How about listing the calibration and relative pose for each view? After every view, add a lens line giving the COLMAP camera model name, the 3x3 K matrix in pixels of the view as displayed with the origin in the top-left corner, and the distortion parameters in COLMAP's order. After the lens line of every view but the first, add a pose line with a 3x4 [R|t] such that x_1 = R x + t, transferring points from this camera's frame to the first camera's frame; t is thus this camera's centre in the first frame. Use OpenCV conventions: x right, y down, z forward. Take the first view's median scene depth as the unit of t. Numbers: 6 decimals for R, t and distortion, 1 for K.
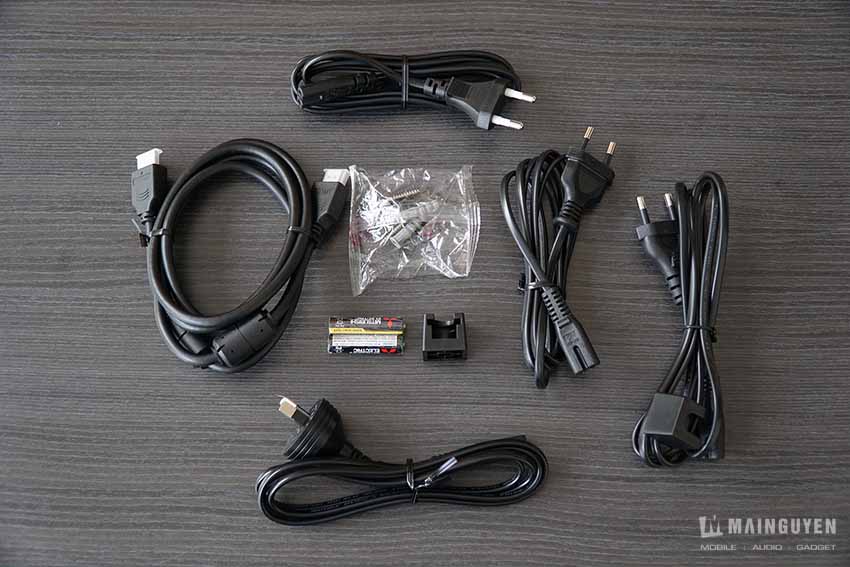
lens RADIAL K [[1295.9, 0, 423.7], [0, 1295.9, 283.4], [0, 0, 1]] dist [-0.025197, 0.000000]
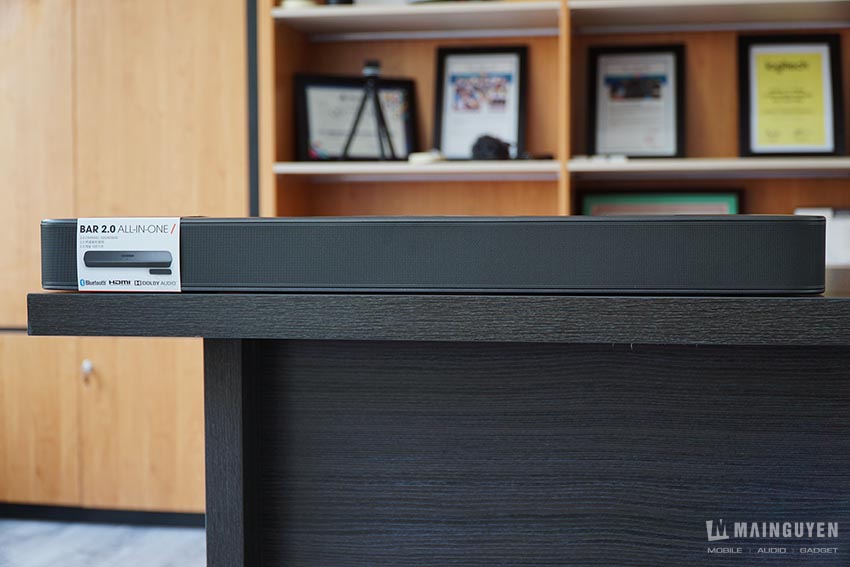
lens RADIAL K [[1130.2, 0, 427.0], [0, 1130.2, 280.4], [0, 0, 1]] dist [-0.070952, 0.000000]
pose [[0.993411, -0.008919, -0.114255, -0.006184], [-0.016549, 0.975355, -0.220020, 0.000709], [0.113402, 0.220461, 0.968781, -0.257679]]
